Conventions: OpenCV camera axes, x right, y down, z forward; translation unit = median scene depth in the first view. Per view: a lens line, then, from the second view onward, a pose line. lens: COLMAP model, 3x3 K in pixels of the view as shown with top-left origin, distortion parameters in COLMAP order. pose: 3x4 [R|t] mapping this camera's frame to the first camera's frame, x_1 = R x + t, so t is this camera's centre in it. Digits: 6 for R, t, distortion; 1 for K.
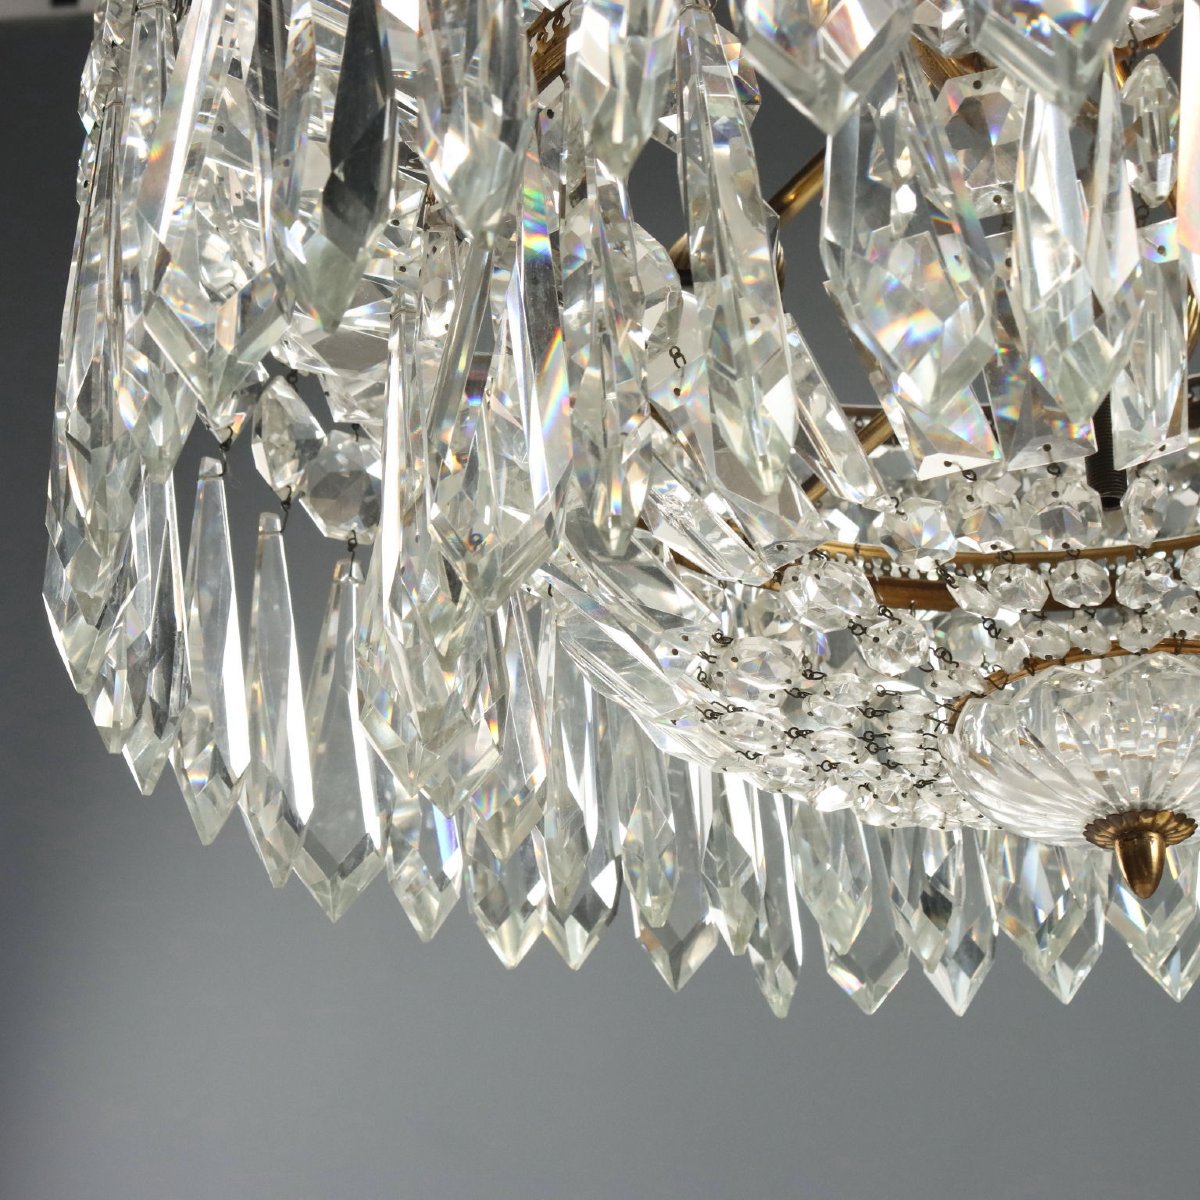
lens RADIAL K [[2463.9, 0, 652.8], [0, 2463.9, 599.9], [0, 0, 1]] dist [-0.066547, 0.027552]
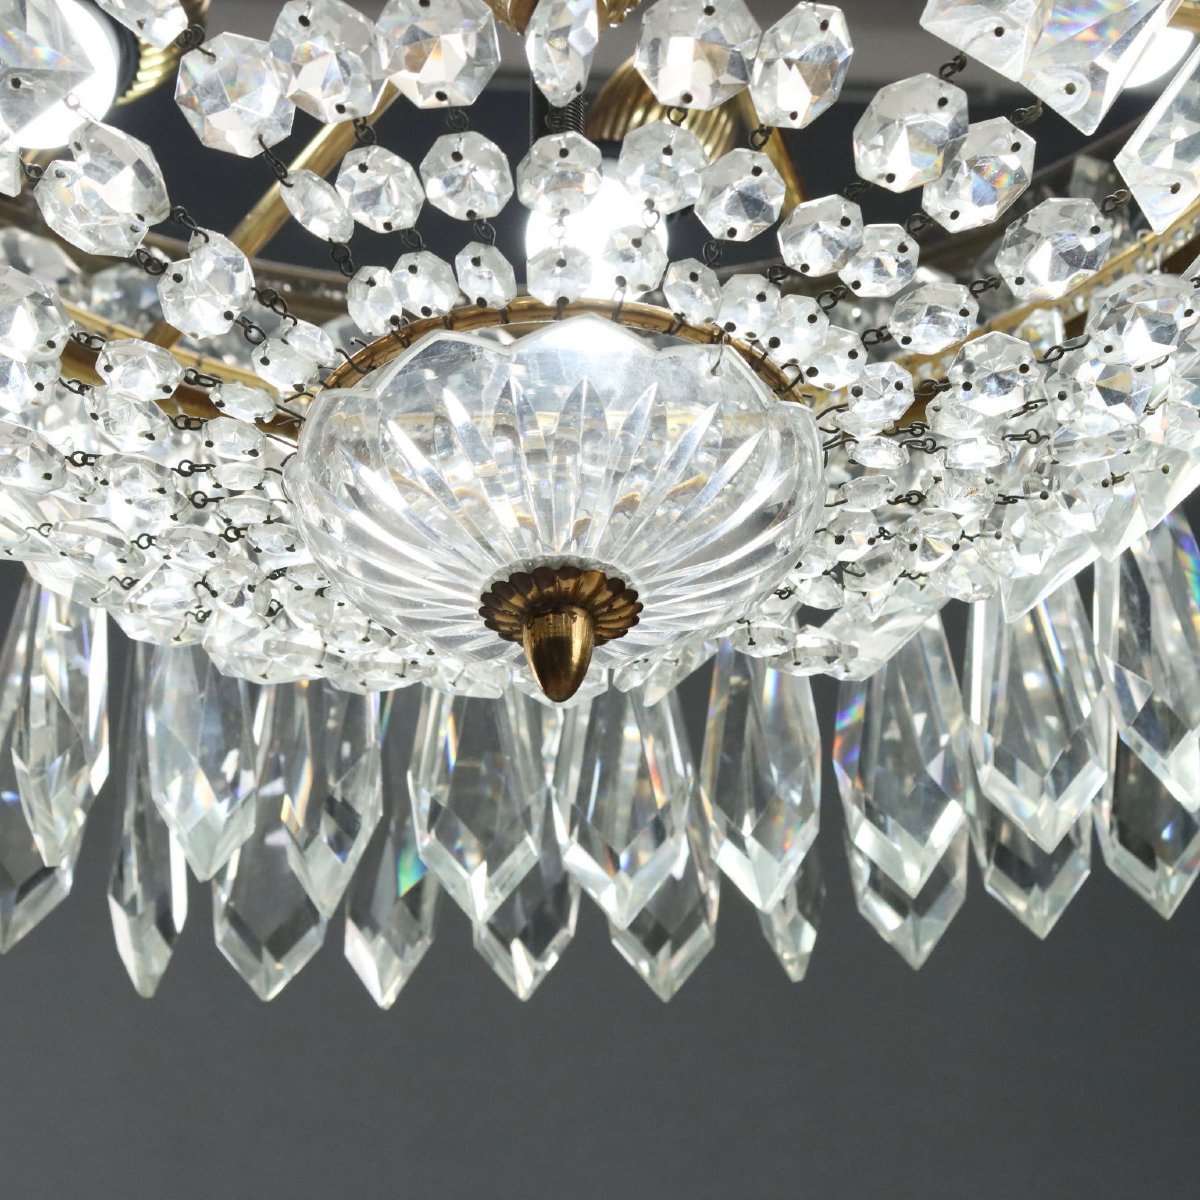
lens RADIAL K [[2463.9, 0, 652.8], [0, 2463.9, 599.9], [0, 0, 1]] dist [-0.066547, 0.027552]
pose [[0.986373, 0.065919, 0.150743, 0.120619], [-0.052763, 0.994573, -0.089672, 0.153706], [-0.155836, 0.080496, 0.984498, 0.316293]]
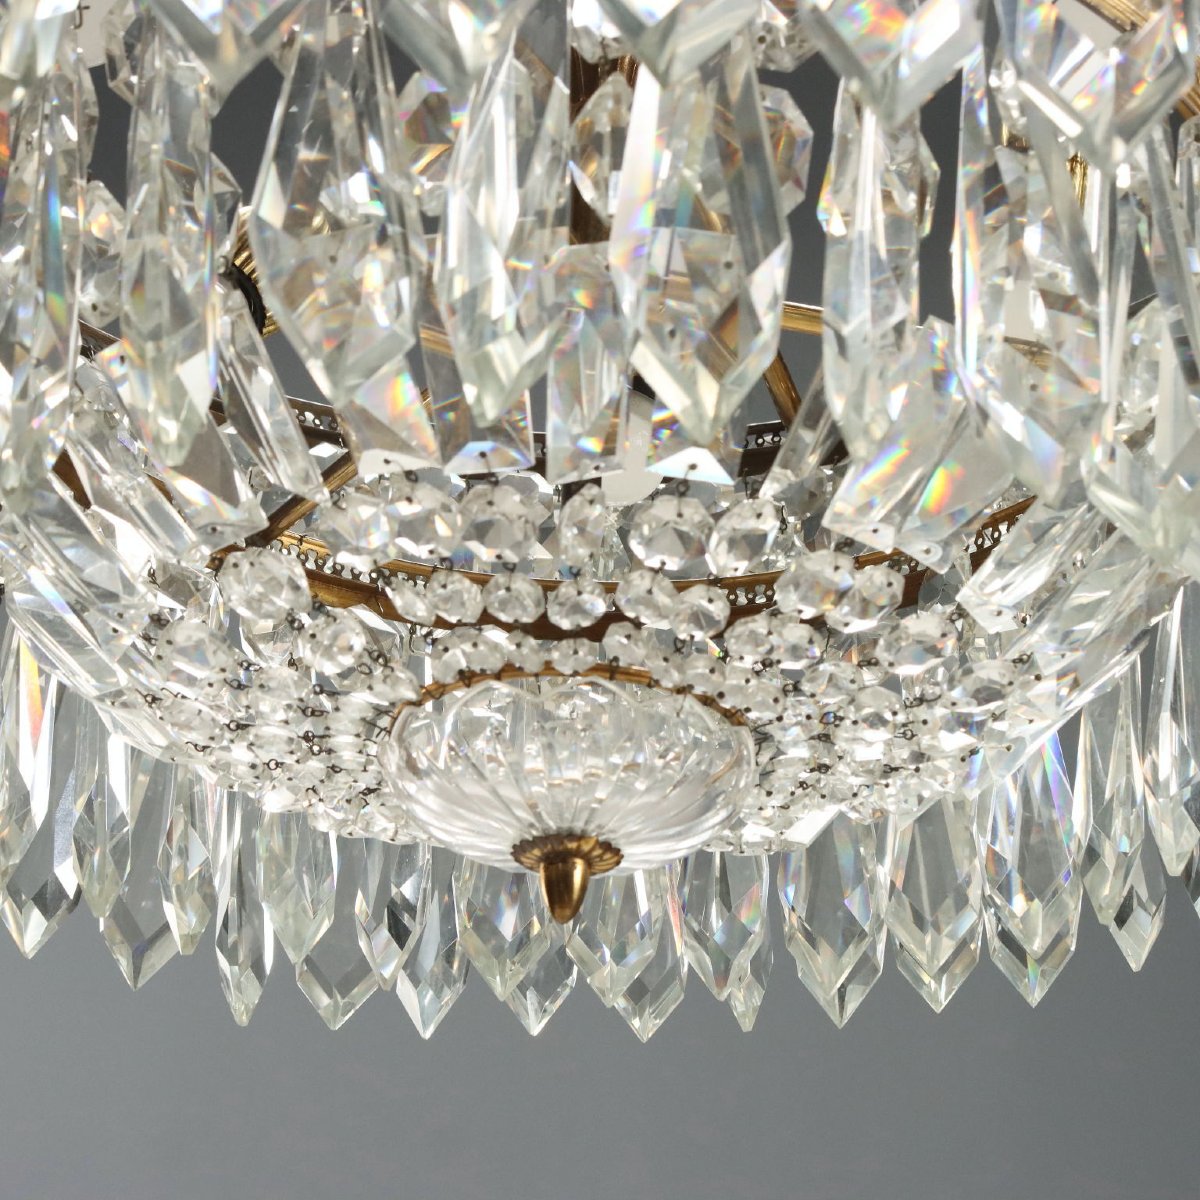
lens RADIAL K [[2463.9, 0, 652.8], [0, 2463.9, 599.9], [0, 0, 1]] dist [-0.066547, 0.027552]
pose [[0.984362, 0.102930, 0.142957, 0.080316], [-0.100439, 0.994640, -0.024550, 0.012028], [-0.144718, 0.009807, 0.989424, 0.007320]]
